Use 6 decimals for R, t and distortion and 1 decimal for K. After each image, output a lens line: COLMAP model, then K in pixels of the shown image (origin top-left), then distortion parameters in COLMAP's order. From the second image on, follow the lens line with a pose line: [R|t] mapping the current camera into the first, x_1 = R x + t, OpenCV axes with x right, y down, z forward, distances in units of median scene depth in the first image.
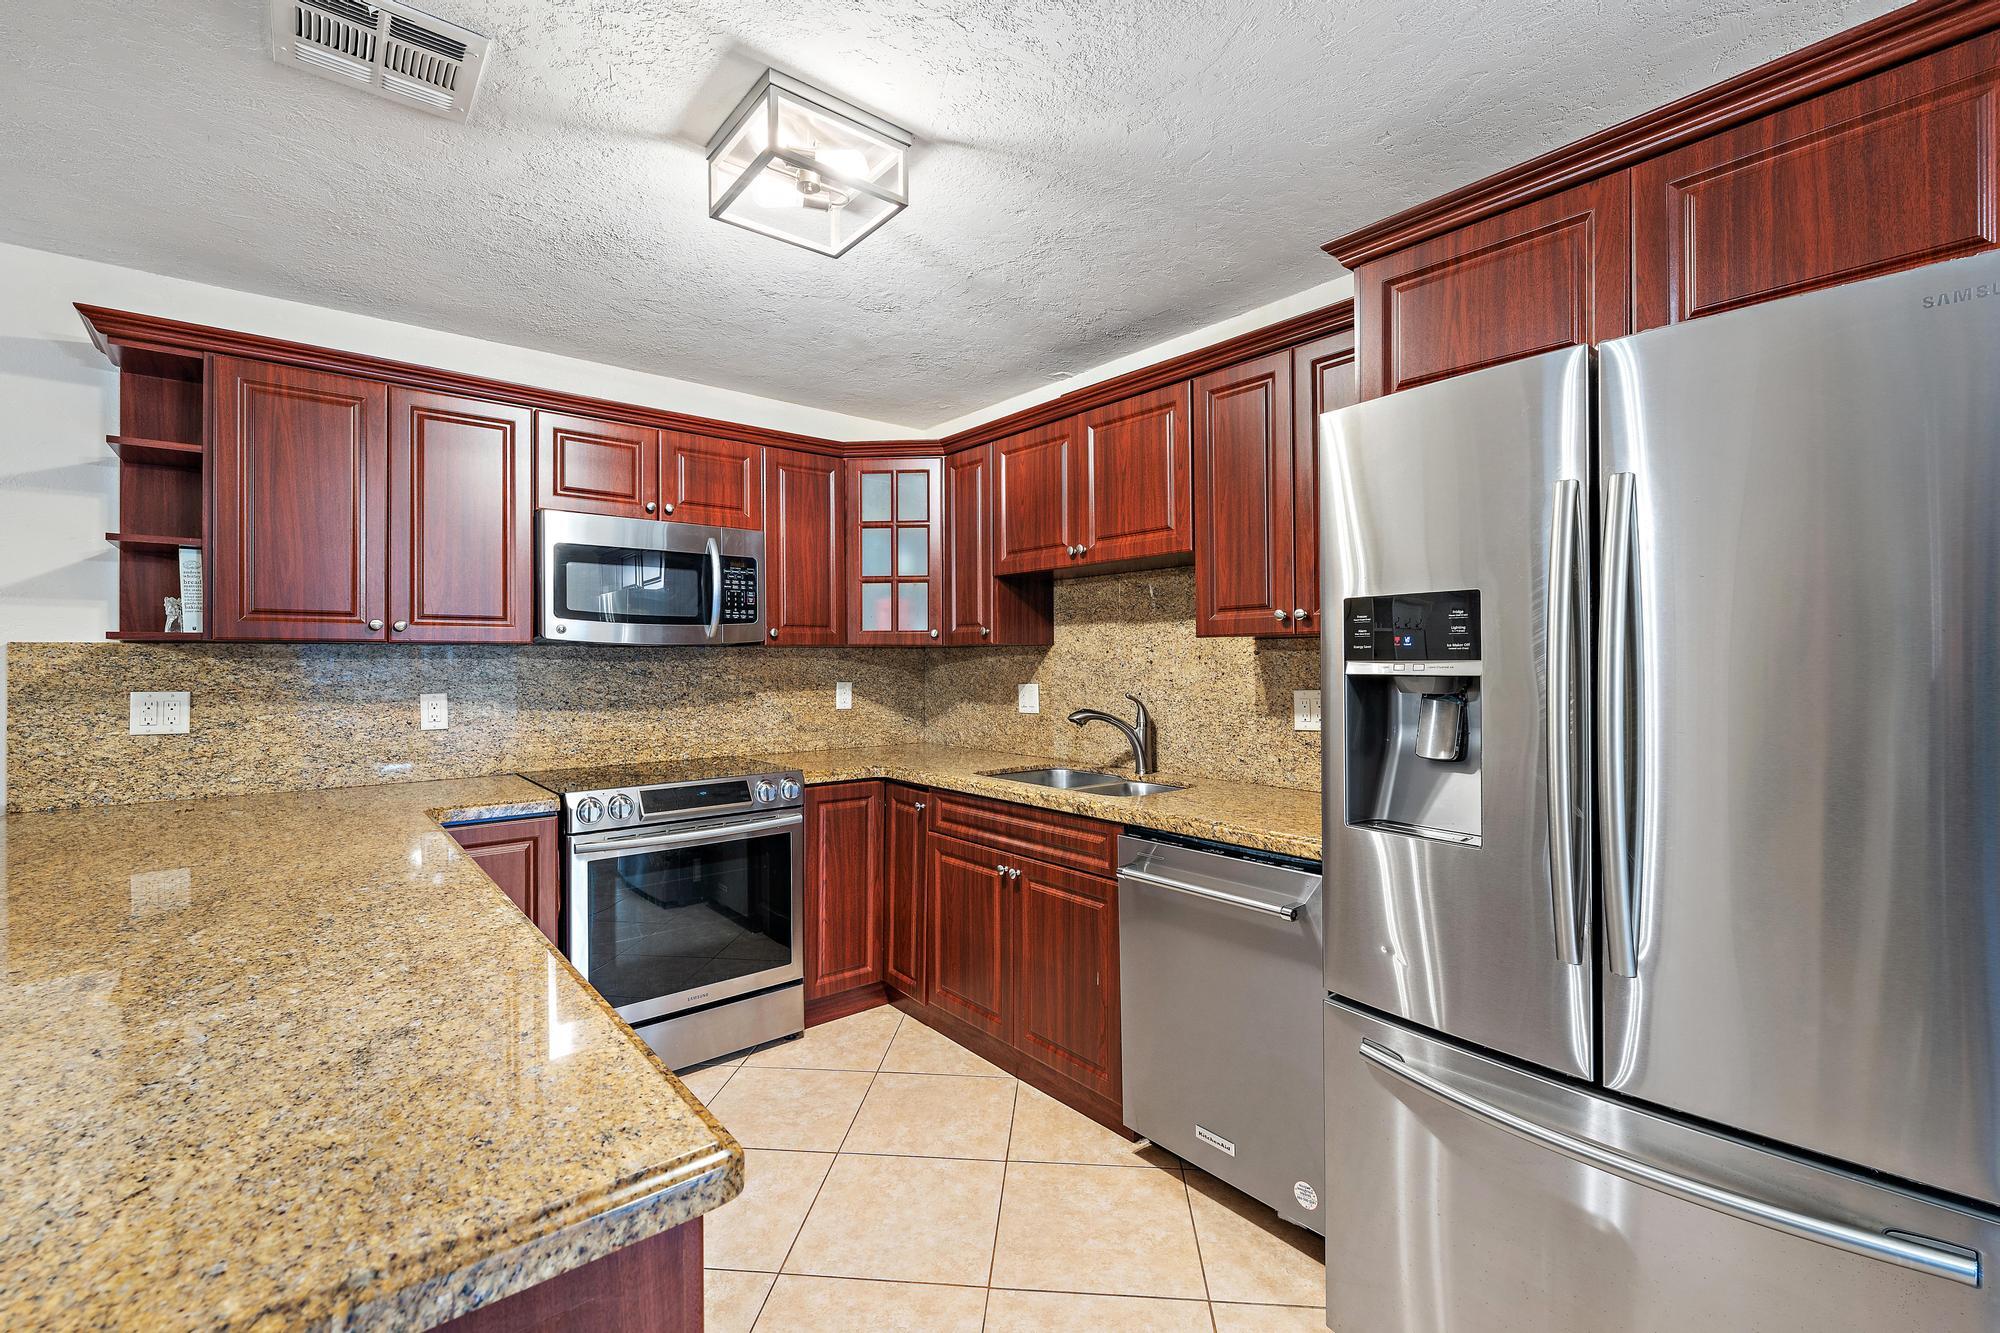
lens RADIAL K [[858.0, 0, 998.9], [0, 858.0, 658.9], [0, 0, 1]] dist [0.001391, 0.000766]
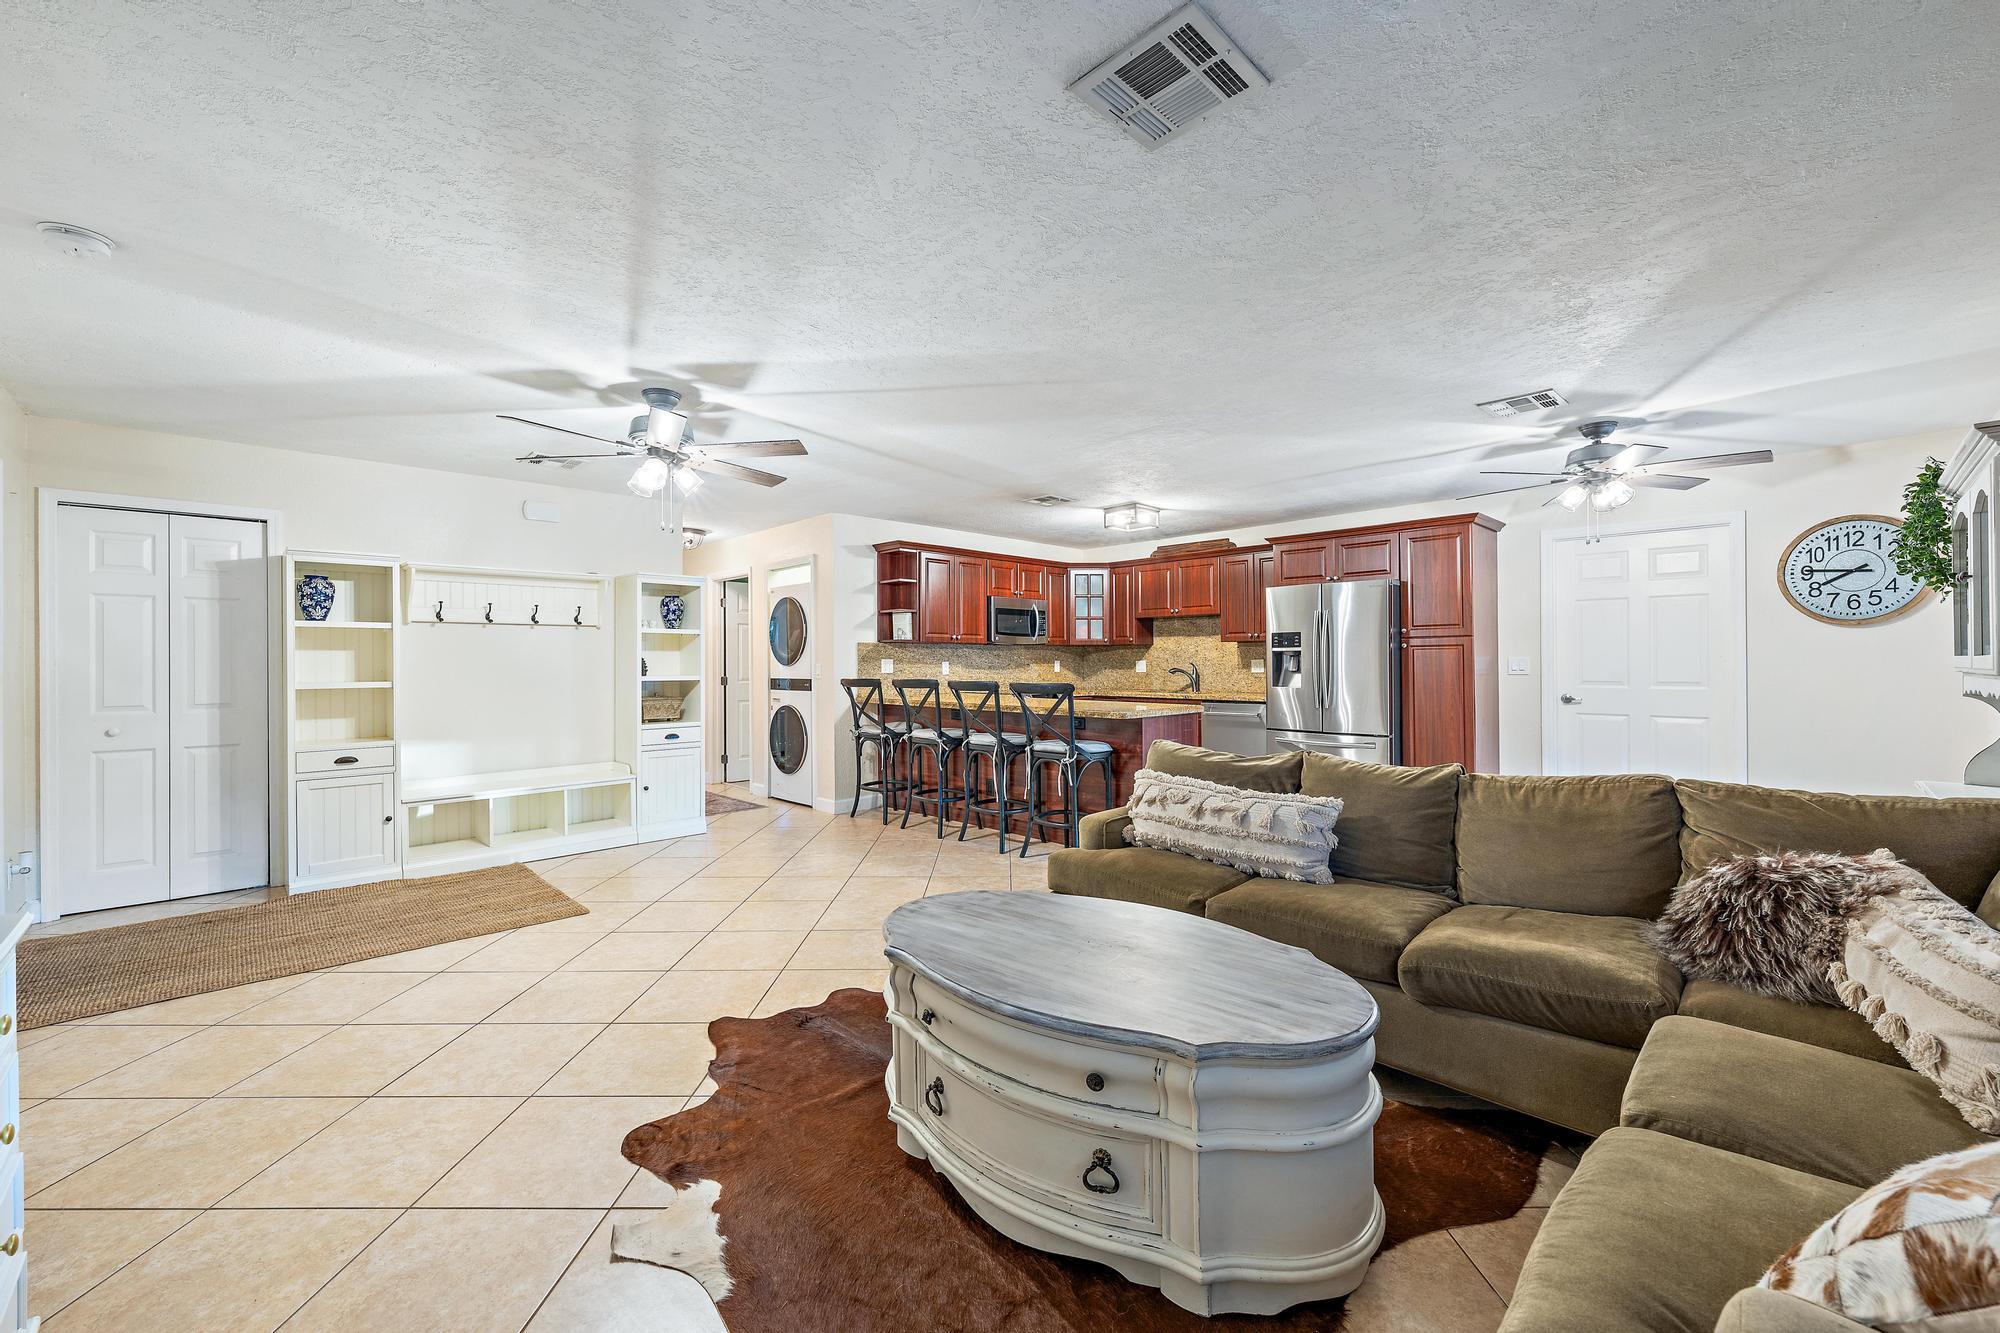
lens RADIAL K [[787.6, 0, 1006.2], [0, 787.6, 655.3], [0, 0, 1]] dist [0.001414, -0.000473]
pose [[0.995753, 0.000914, 0.092057, -0.705142], [-0.000319, 0.999979, -0.006473, 0.036184], [-0.092061, 0.006416, 0.995733, -1.538568]]
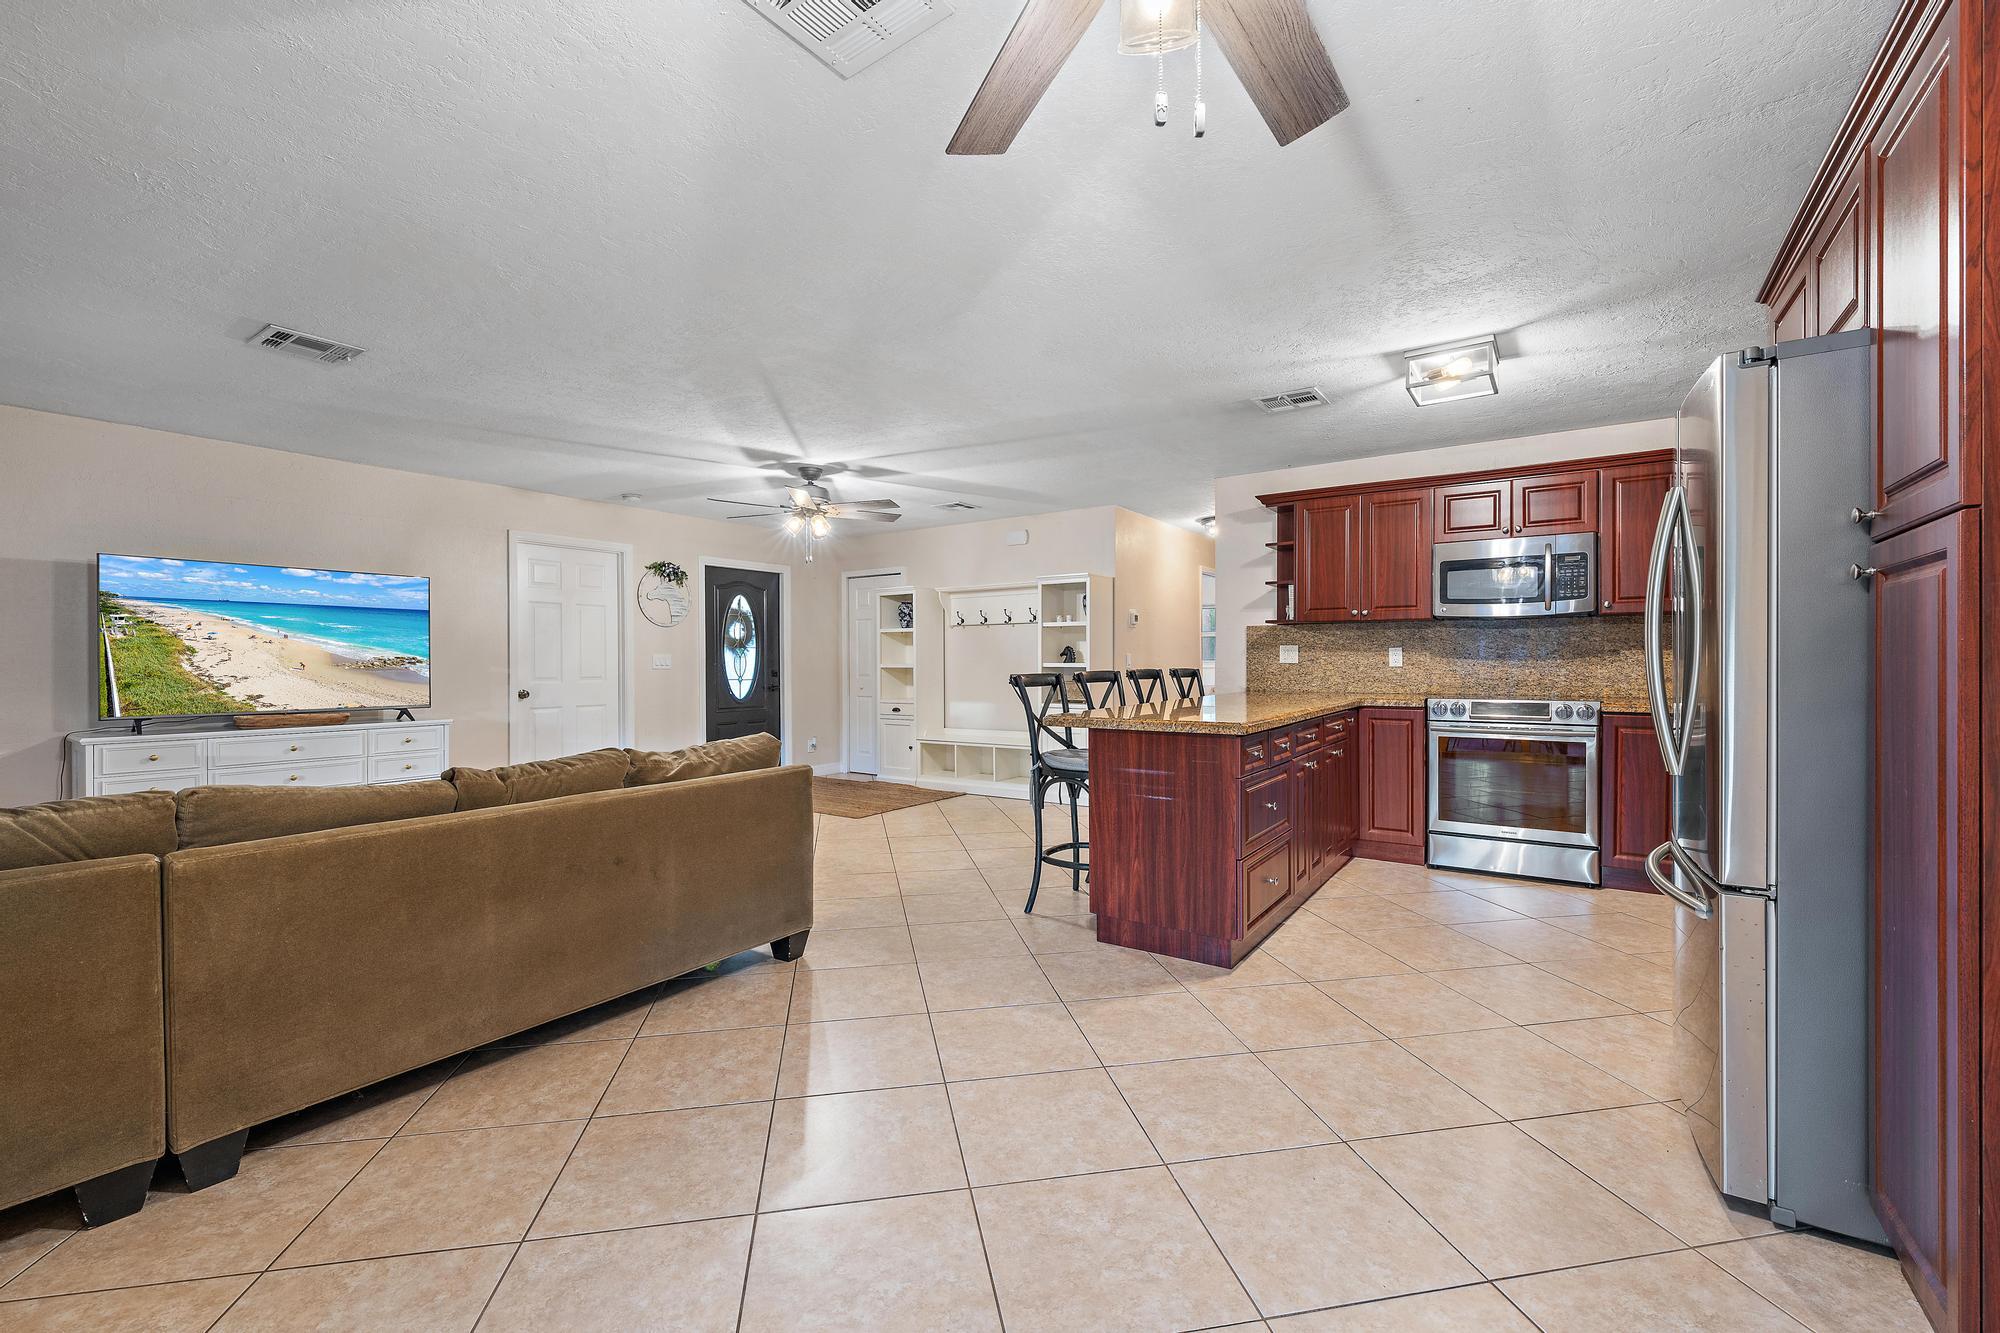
lens RADIAL K [[826.8, 0, 993.1], [0, 826.8, 662.6], [0, 0, 1]] dist [-0.000729, -0.000304]
pose [[0.268267, 0.008034, -0.963311, 0.867797], [0.006373, 0.999929, 0.010114, 0.049680], [0.963323, -0.008852, 0.268197, -0.345534]]
